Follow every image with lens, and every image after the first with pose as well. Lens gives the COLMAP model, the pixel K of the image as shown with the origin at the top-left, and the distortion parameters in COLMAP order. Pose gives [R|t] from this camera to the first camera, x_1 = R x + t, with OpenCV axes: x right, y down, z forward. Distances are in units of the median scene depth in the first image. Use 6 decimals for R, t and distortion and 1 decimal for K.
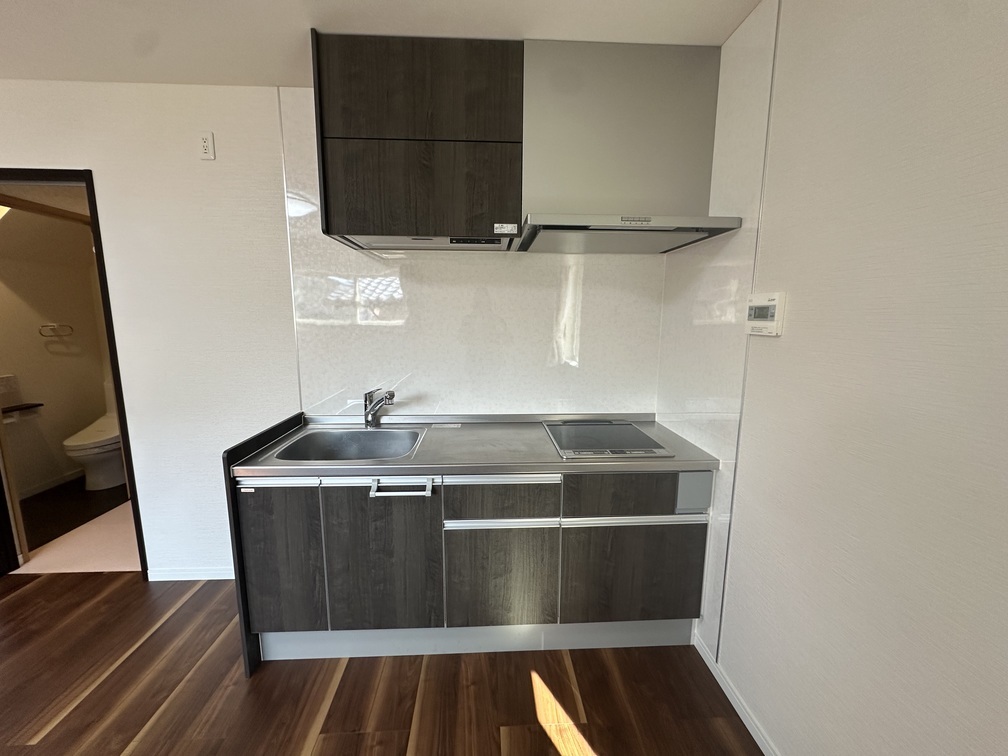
lens RADIAL K [[401.9, 0, 502.1], [0, 401.9, 377.3], [0, 0, 1]] dist [-0.000788, -0.000682]
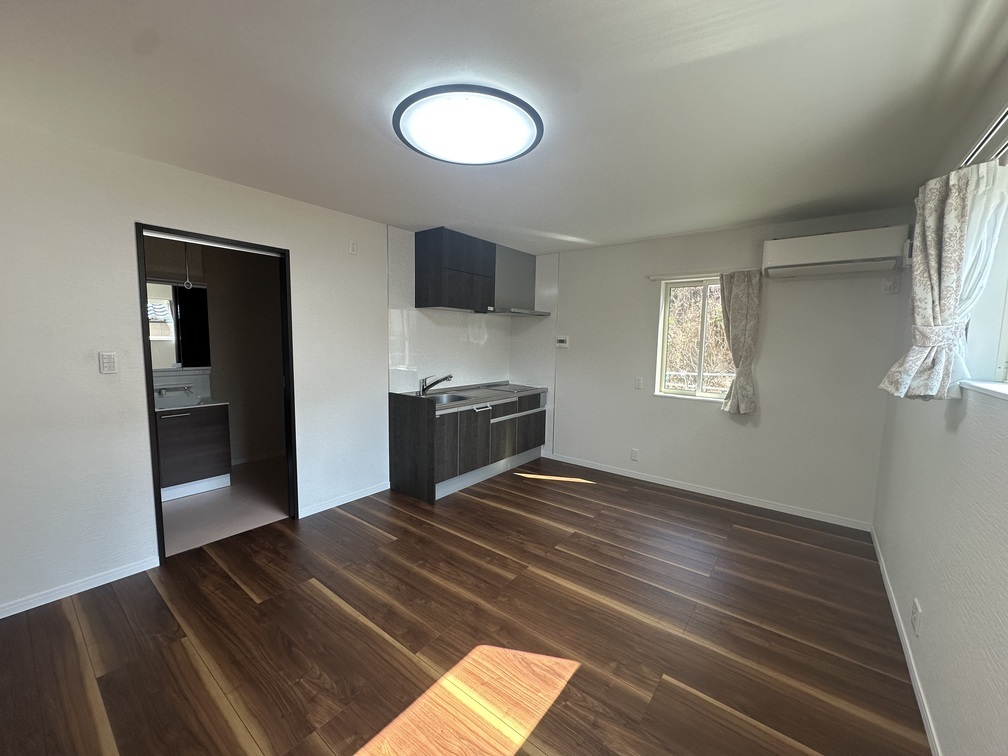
lens RADIAL K [[401.9, 0, 501.7], [0, 401.9, 380.4], [0, 0, 1]] dist [-0.000788, -0.000682]
pose [[0.649685, -0.069414, 0.757028, -1.988518], [0.099289, 0.995040, 0.006027, 0.091286], [-0.753692, 0.071249, 0.653355, -0.751945]]
